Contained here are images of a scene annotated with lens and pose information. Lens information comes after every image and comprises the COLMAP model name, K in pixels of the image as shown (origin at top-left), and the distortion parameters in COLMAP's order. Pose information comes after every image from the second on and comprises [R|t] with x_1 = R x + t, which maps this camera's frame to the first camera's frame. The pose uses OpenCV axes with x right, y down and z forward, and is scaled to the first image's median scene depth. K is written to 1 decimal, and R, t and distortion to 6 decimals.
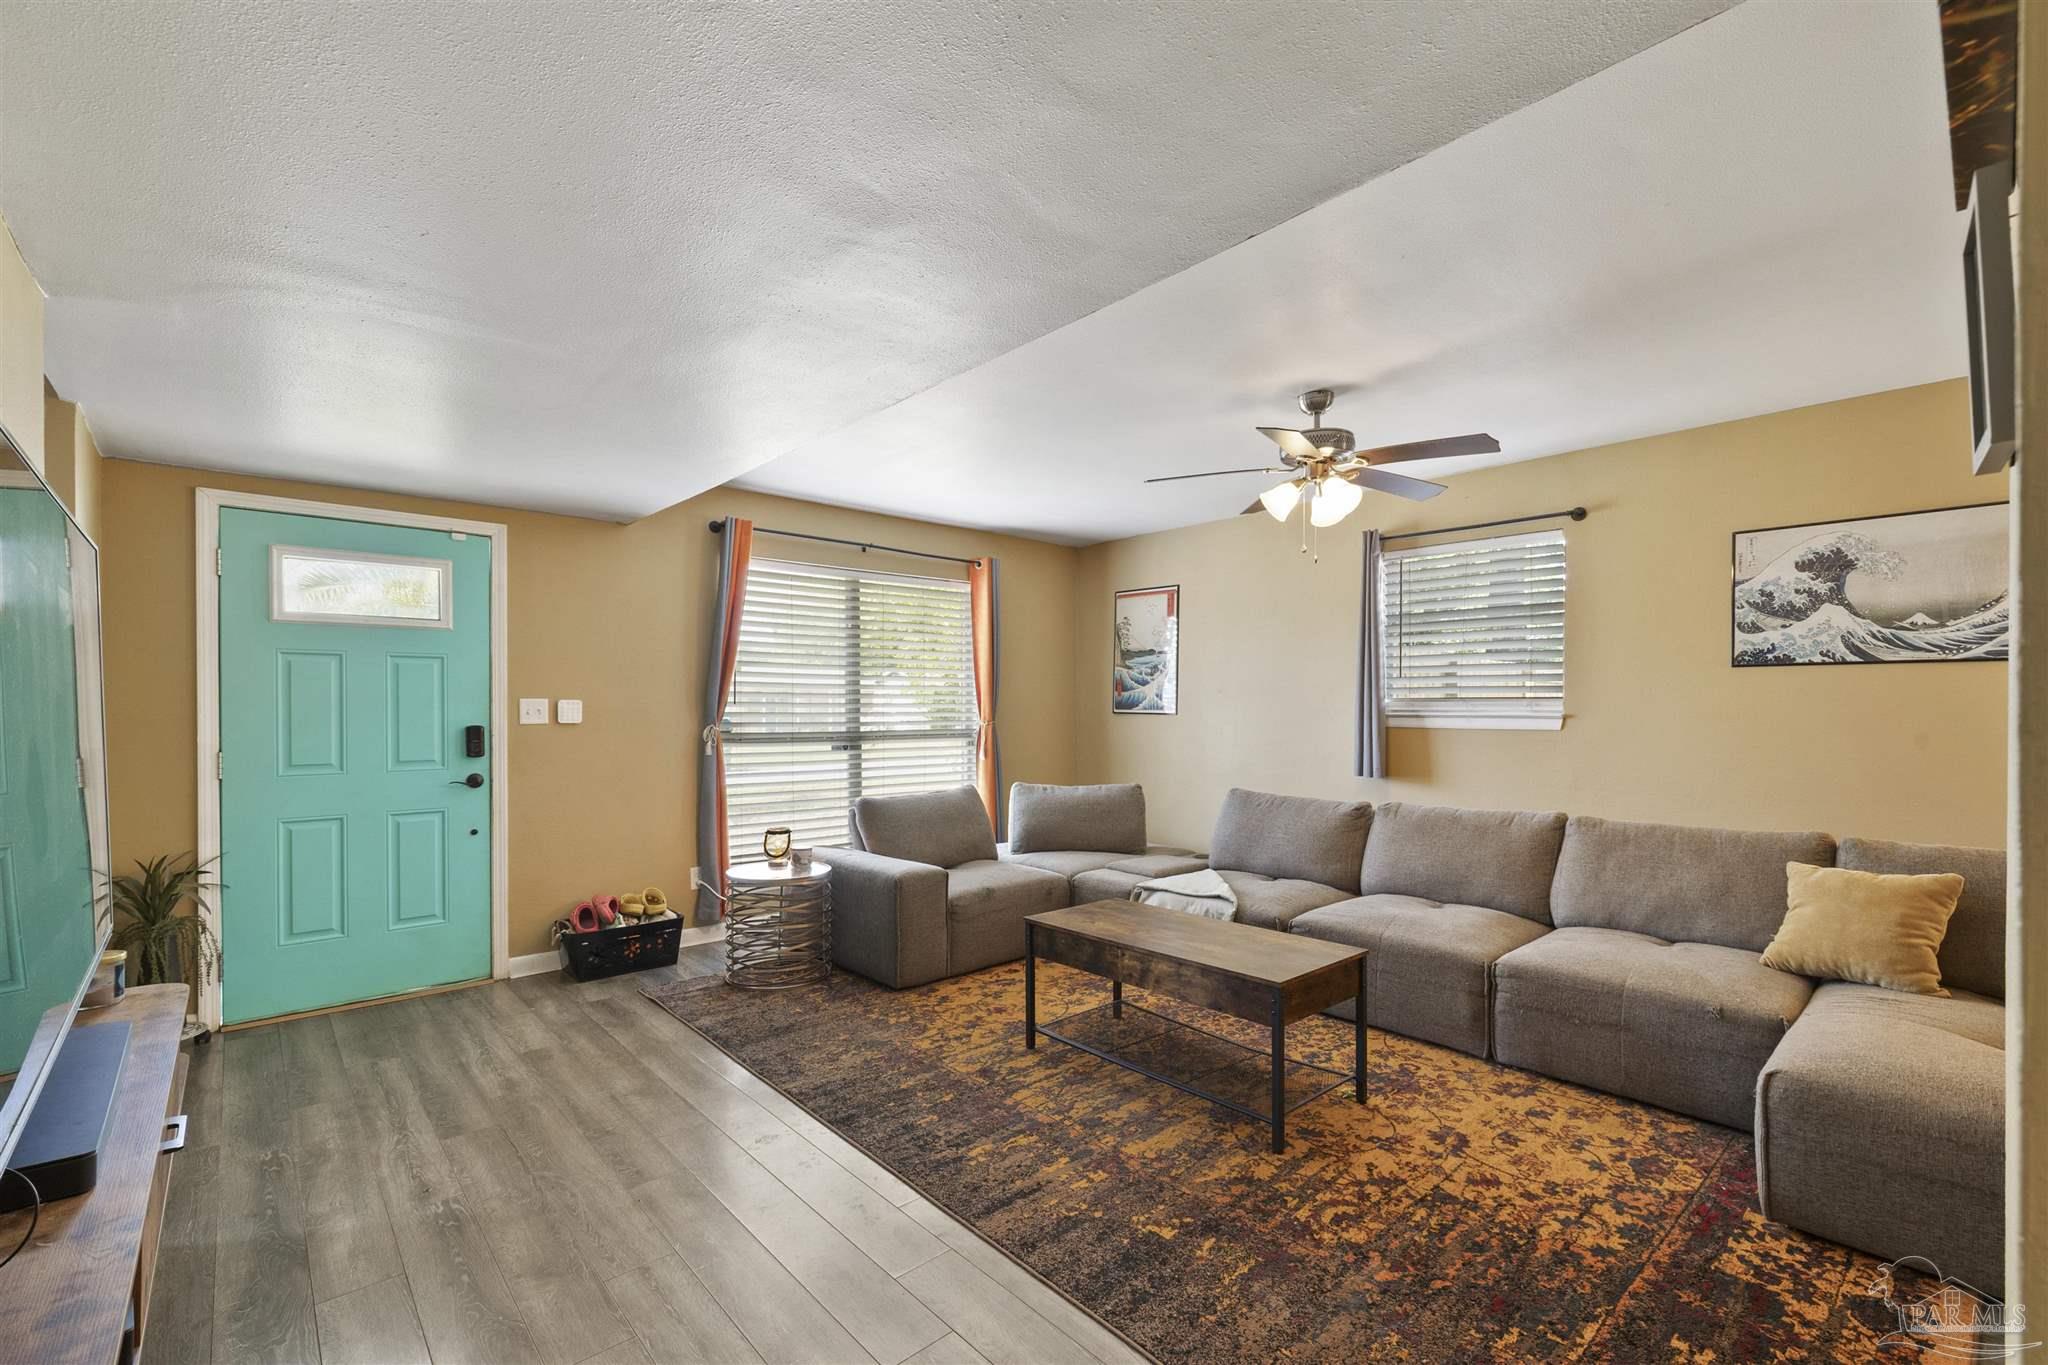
lens RADIAL K [[881.3, 0, 1034.4], [0, 881.3, 702.7], [0, 0, 1]] dist [0.004551, 0.000000]
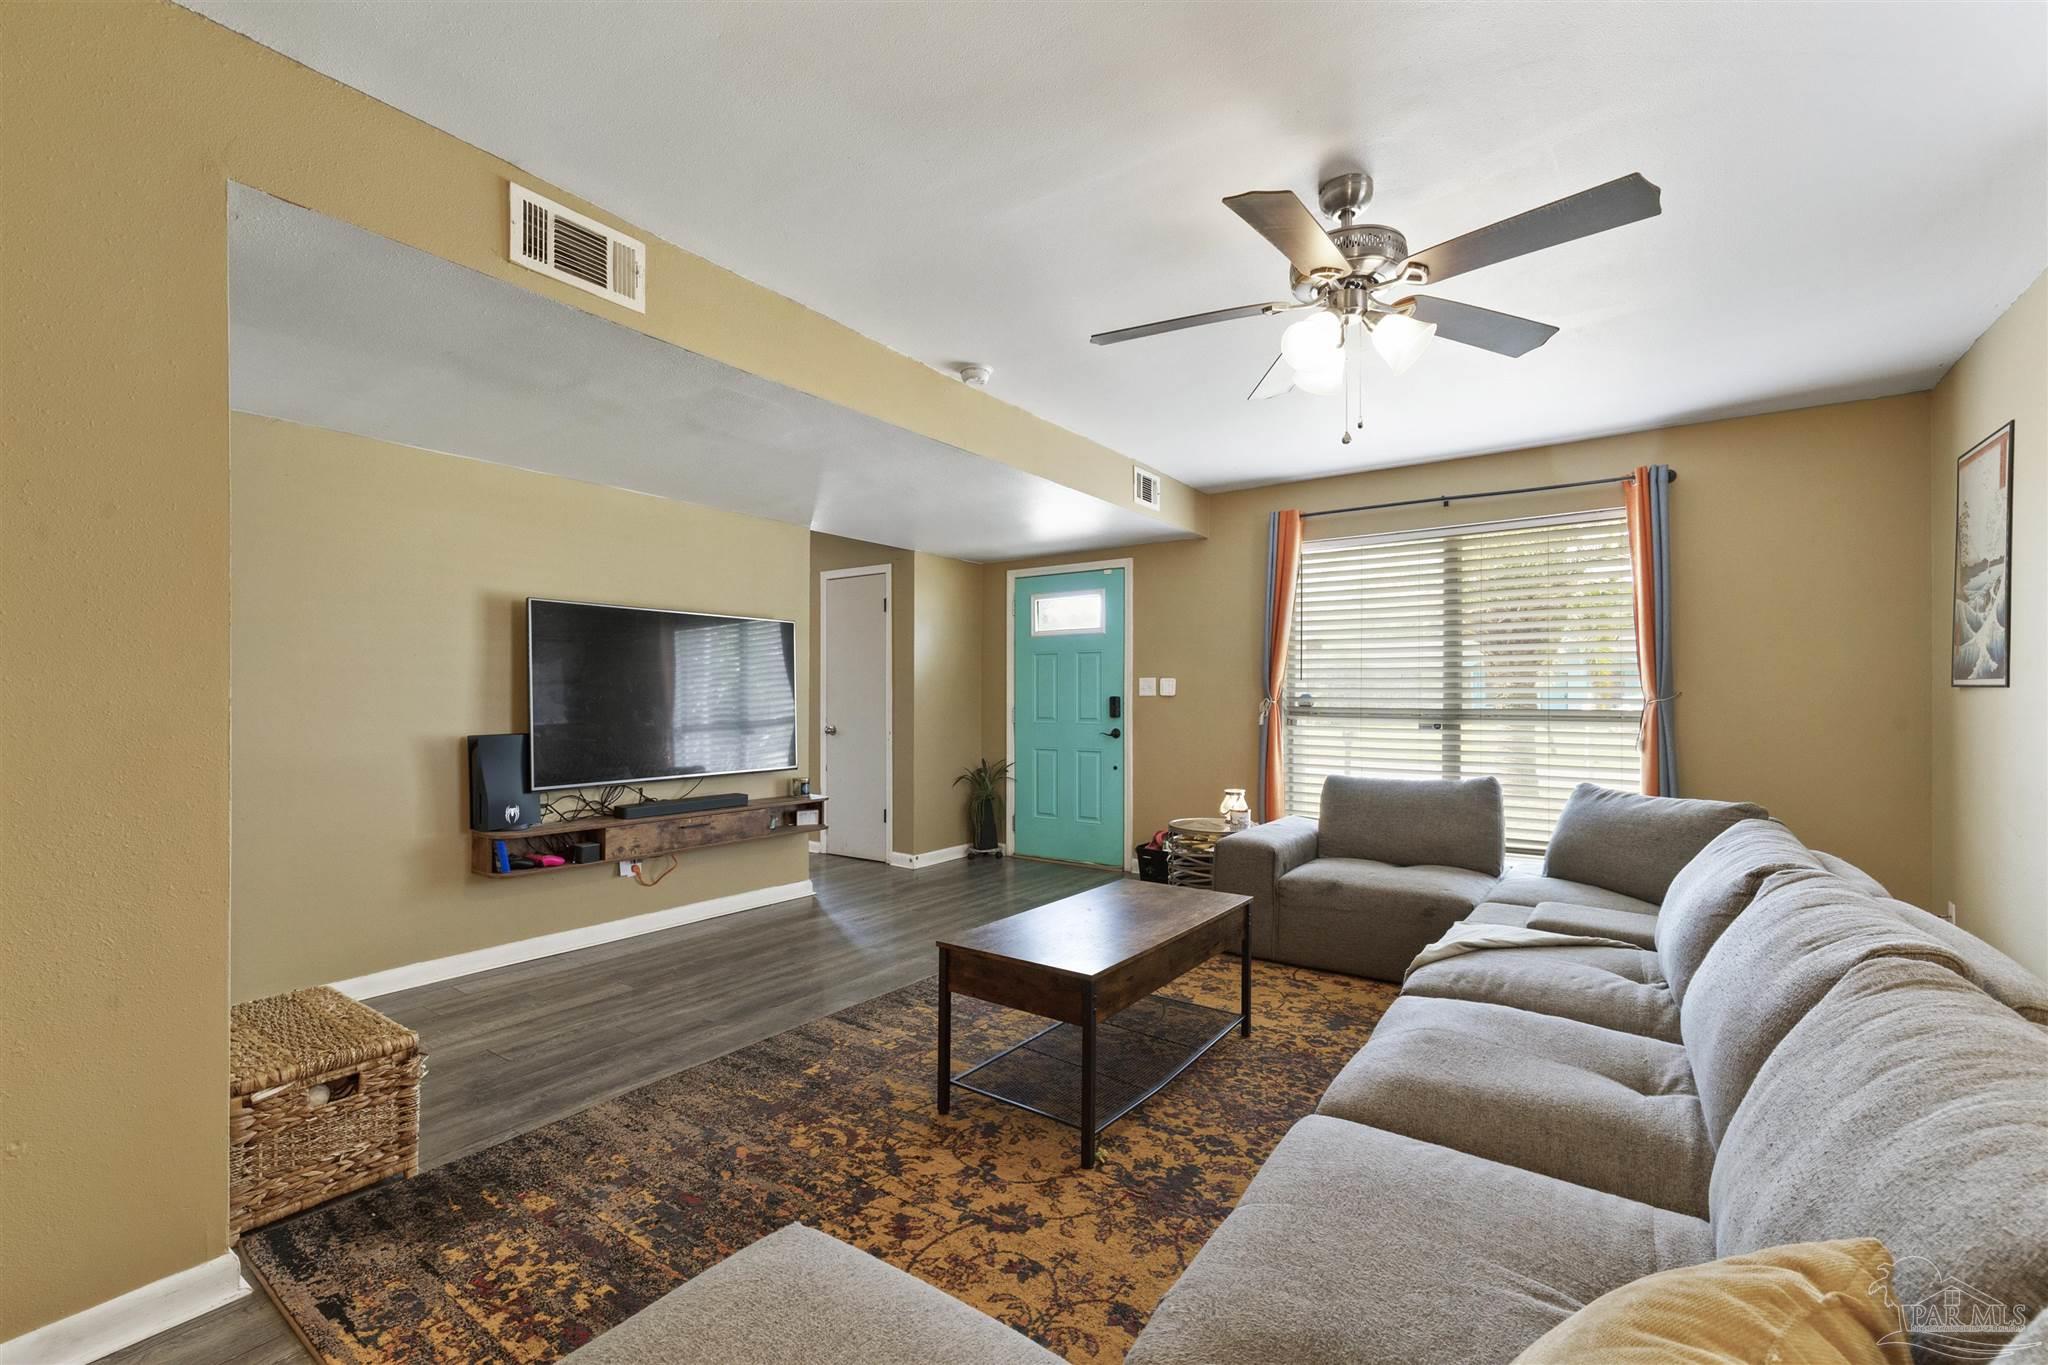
lens RADIAL K [[881.3, 0, 1035.3], [0, 881.3, 689.0], [0, 0, 1]] dist [0.004551, 0.000000]
pose [[0.209991, -0.008018, -0.977670, 0.793502], [0.004448, 0.999964, -0.007245, 0.023516], [0.977693, -0.002827, 0.210019, 0.554986]]
